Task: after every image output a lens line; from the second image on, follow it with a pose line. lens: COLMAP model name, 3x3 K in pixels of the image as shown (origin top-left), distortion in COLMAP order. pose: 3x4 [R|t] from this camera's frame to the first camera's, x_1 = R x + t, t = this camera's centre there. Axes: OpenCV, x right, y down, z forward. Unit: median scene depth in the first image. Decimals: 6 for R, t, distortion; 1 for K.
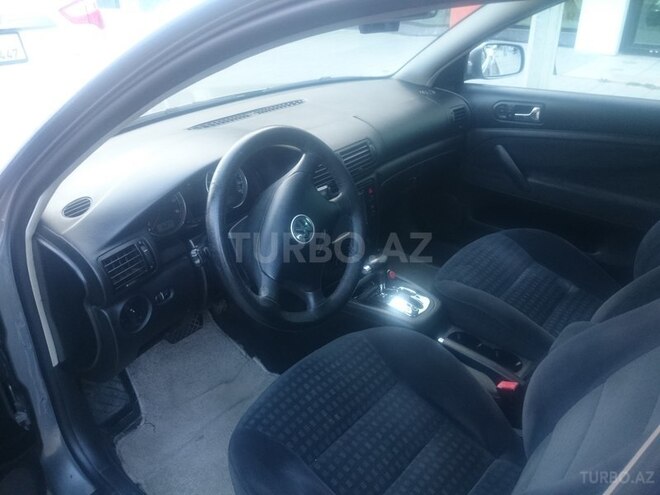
lens RADIAL K [[499.5, 0, 330.0], [0, 499.5, 247.5], [0, 0, 1]] dist [0.117742, -0.153353]
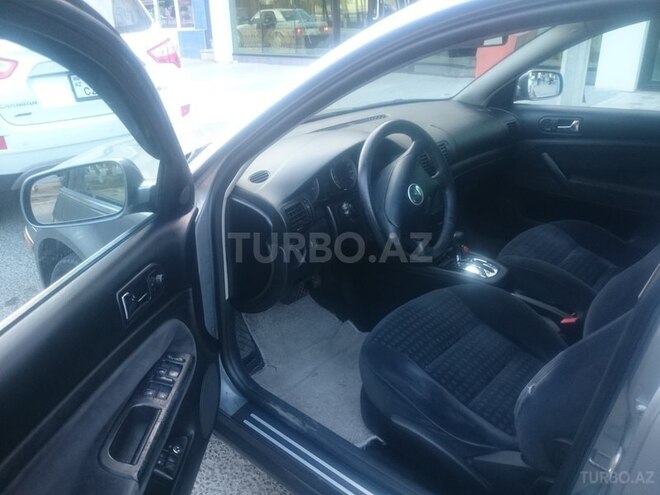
lens RADIAL K [[514.2, 0, 330.0], [0, 514.2, 247.5], [0, 0, 1]] dist [0.079853, -0.101197]
pose [[0.999718, 0.004564, -0.023287, -0.167790], [-0.006534, 0.996340, -0.085233, 0.150212], [0.022813, 0.085361, 0.996089, -0.256767]]
